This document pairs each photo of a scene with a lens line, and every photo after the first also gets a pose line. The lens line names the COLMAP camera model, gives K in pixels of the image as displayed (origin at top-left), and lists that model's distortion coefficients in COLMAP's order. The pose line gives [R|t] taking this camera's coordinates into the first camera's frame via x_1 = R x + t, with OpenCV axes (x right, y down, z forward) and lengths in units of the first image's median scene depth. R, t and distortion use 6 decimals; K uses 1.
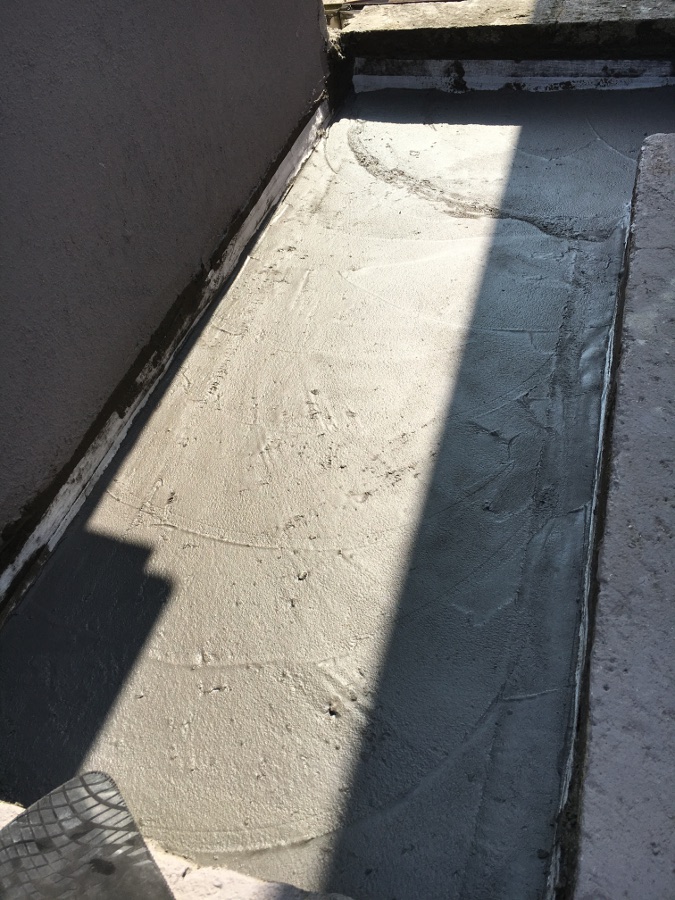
lens RADIAL K [[768.2, 0, 340.0], [0, 768.2, 454.2], [0, 0, 1]] dist [0.084672, -0.116302]
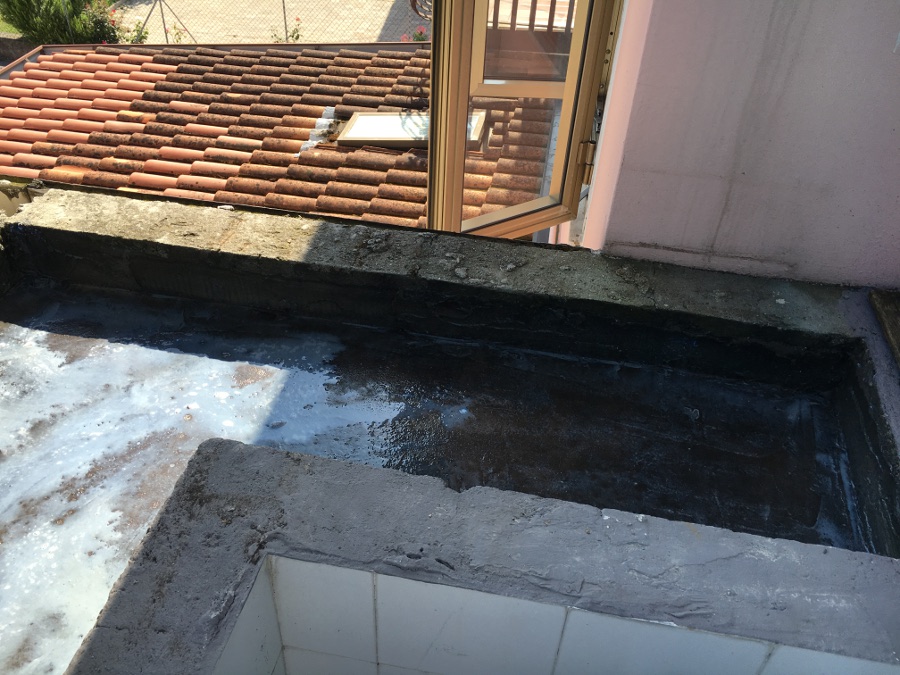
lens RADIAL K [[768.2, 0, 452.9], [0, 768.2, 328.3], [0, 0, 1]] dist [0.084672, -0.116302]
pose [[0.976622, 0.070761, 0.202982, 0.370317], [-0.039993, 0.987592, -0.151863, -0.310629], [-0.211209, 0.140195, 0.967335, -0.010525]]
